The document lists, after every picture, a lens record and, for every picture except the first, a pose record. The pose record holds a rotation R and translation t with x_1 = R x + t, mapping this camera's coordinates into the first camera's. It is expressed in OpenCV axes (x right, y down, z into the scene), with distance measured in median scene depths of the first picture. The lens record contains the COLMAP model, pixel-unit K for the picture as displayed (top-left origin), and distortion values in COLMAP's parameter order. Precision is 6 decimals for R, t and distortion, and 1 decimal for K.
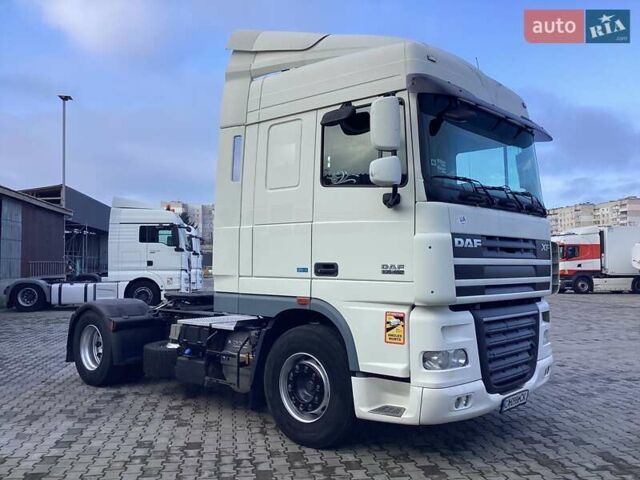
lens RADIAL K [[577.4, 0, 321.3], [0, 577.4, 246.1], [0, 0, 1]] dist [0.120950, -0.236604]
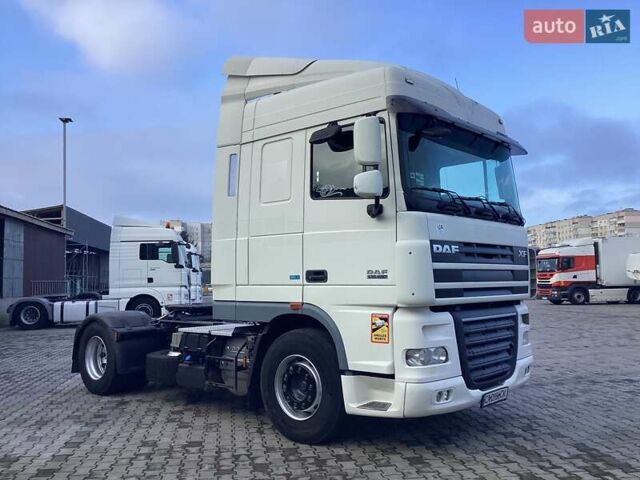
lens RADIAL K [[577.4, 0, 321.3], [0, 577.4, 246.1], [0, 0, 1]] dist [0.120950, -0.236604]
pose [[0.999878, -0.015606, 0.001200, 0.013945], [0.015634, 0.999466, -0.028699, 0.012683], [-0.000751, 0.028714, 0.999587, -0.063857]]
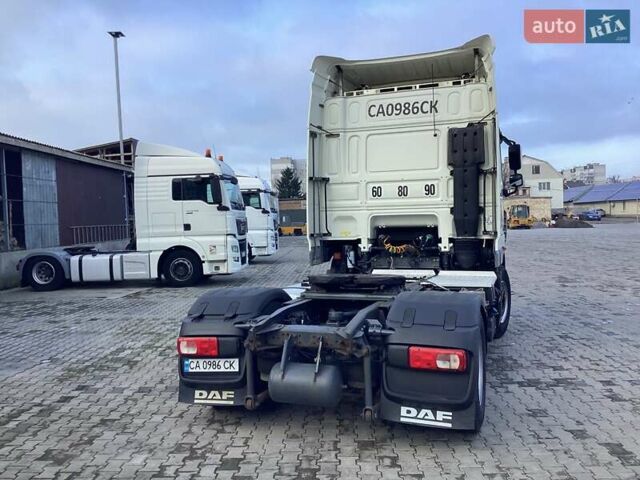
lens RADIAL K [[577.4, 0, 321.3], [0, 577.4, 246.1], [0, 0, 1]] dist [0.120950, -0.236604]
pose [[0.980921, -0.019136, -0.193463, 0.095805], [0.034903, 0.996309, 0.078421, 0.001017], [0.191249, -0.083677, 0.977968, 0.915472]]
